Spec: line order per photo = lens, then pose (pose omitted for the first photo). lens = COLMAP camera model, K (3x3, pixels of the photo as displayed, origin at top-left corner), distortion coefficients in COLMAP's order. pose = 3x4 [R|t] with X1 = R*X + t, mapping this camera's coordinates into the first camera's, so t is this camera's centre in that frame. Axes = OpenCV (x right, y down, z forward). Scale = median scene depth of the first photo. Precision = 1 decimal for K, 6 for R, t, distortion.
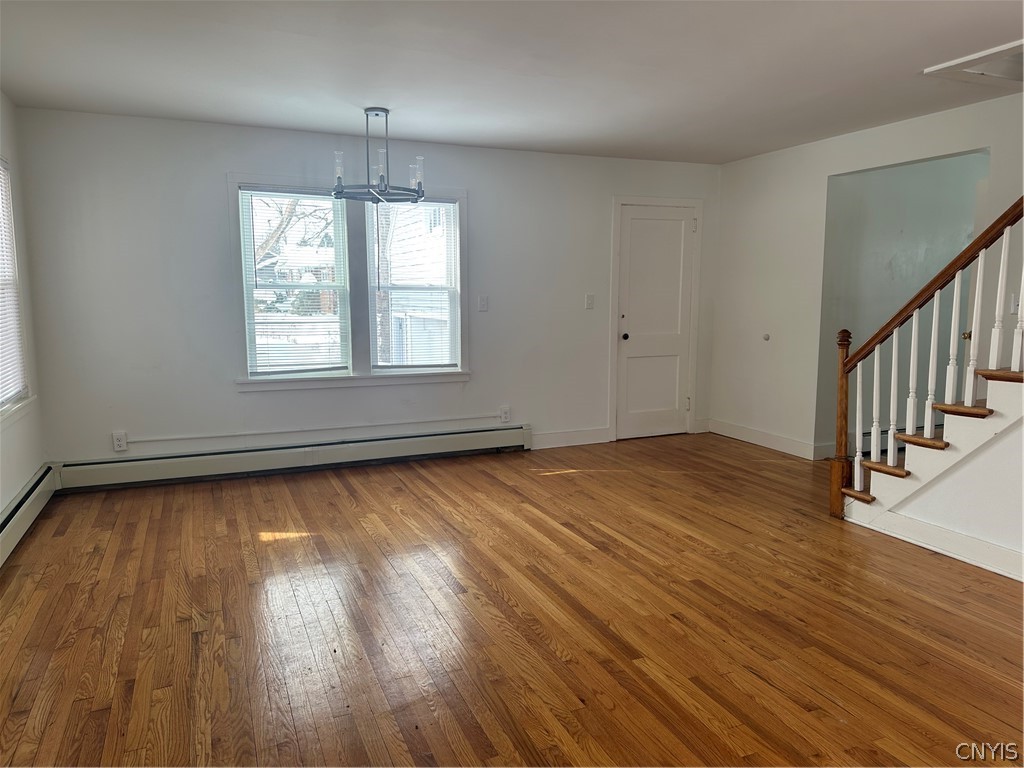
lens RADIAL K [[719.1, 0, 516.2], [0, 719.1, 380.1], [0, 0, 1]] dist [0.054862, -0.056698]
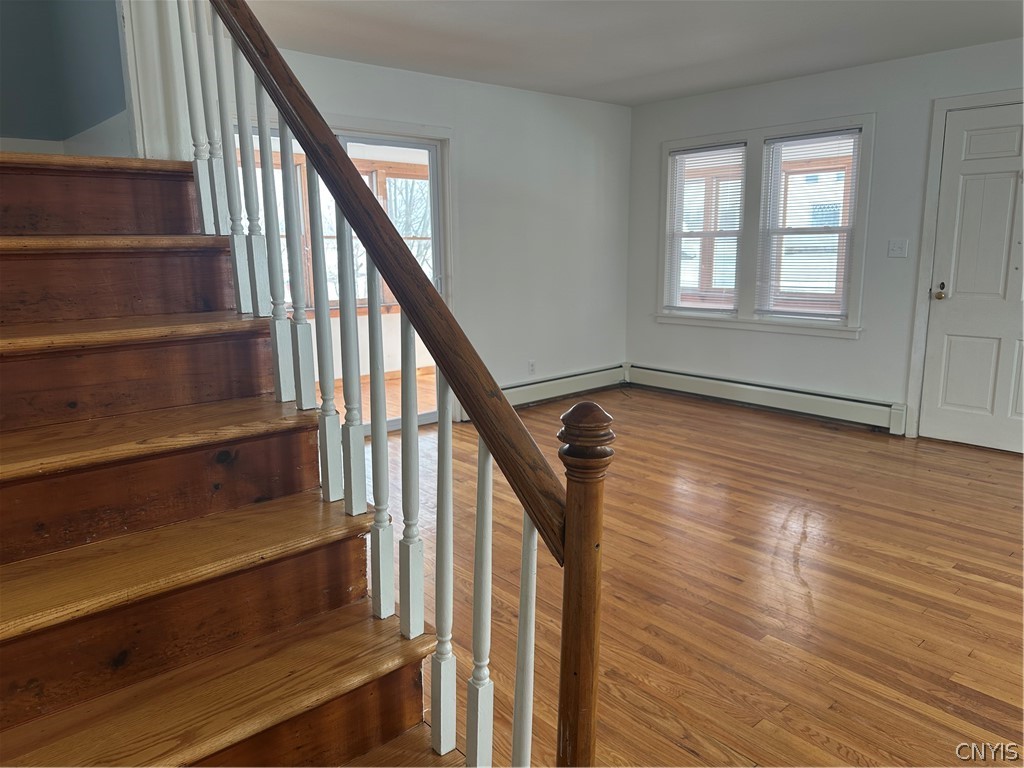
lens RADIAL K [[719.1, 0, 512.7], [0, 719.1, 380.7], [0, 0, 1]] dist [0.054862, -0.056698]
pose [[-0.953770, 0.064050, -0.293632, 1.267379], [-0.031151, 0.950695, 0.308559, -0.355479], [0.298917, 0.303442, -0.904749, 2.791338]]
